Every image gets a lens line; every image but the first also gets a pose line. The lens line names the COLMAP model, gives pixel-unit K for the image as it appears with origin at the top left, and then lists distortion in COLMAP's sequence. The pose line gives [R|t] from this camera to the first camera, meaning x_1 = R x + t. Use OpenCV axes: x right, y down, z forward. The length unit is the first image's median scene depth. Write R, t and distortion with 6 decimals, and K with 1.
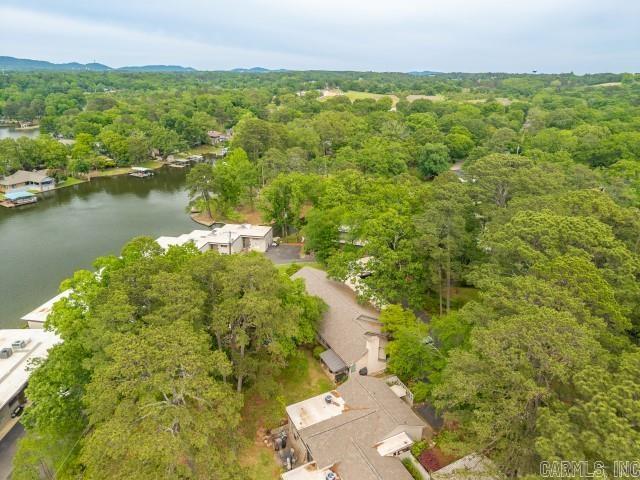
lens RADIAL K [[421.8, 0, 320.0], [0, 421.8, 240.0], [0, 0, 1]] dist [-0.018857, -0.000158]
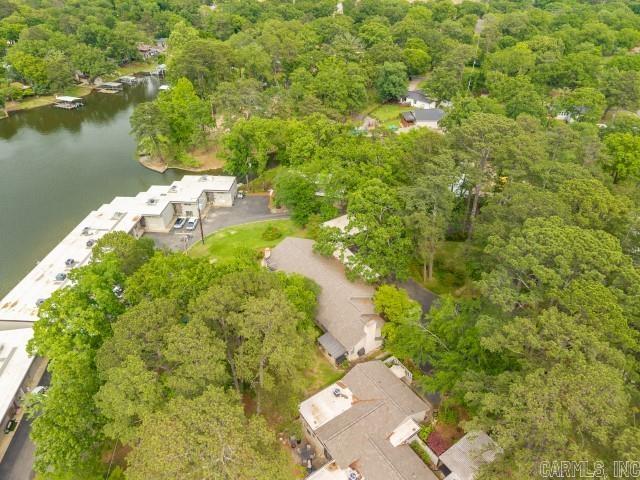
lens RADIAL K [[421.8, 0, 320.0], [0, 421.8, 240.0], [0, 0, 1]] dist [-0.018857, -0.000158]
pose [[0.990064, -0.073715, 0.119749, -0.038547], [0.045121, 0.973090, 0.225966, -0.074281], [-0.133184, -0.218317, 0.966747, 0.026548]]
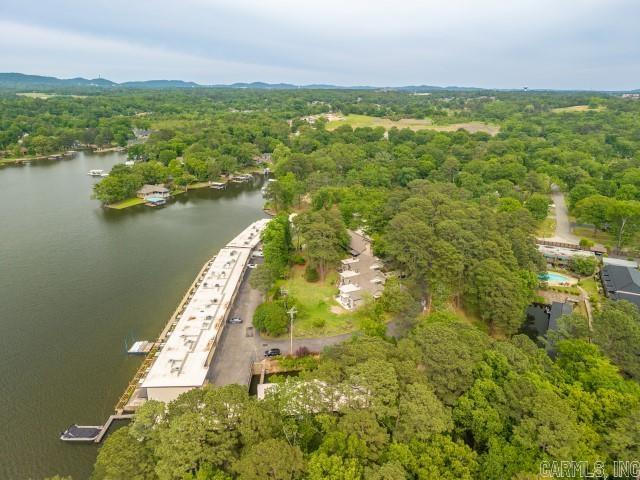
lens RADIAL K [[421.8, 0, 320.0], [0, 421.8, 240.0], [0, 0, 1]] dist [-0.018857, -0.000158]
pose [[0.999997, -0.001145, 0.002351, -0.078646], [0.001211, 0.999601, -0.028227, 0.107238], [-0.002318, 0.028230, 0.999599, -0.705261]]
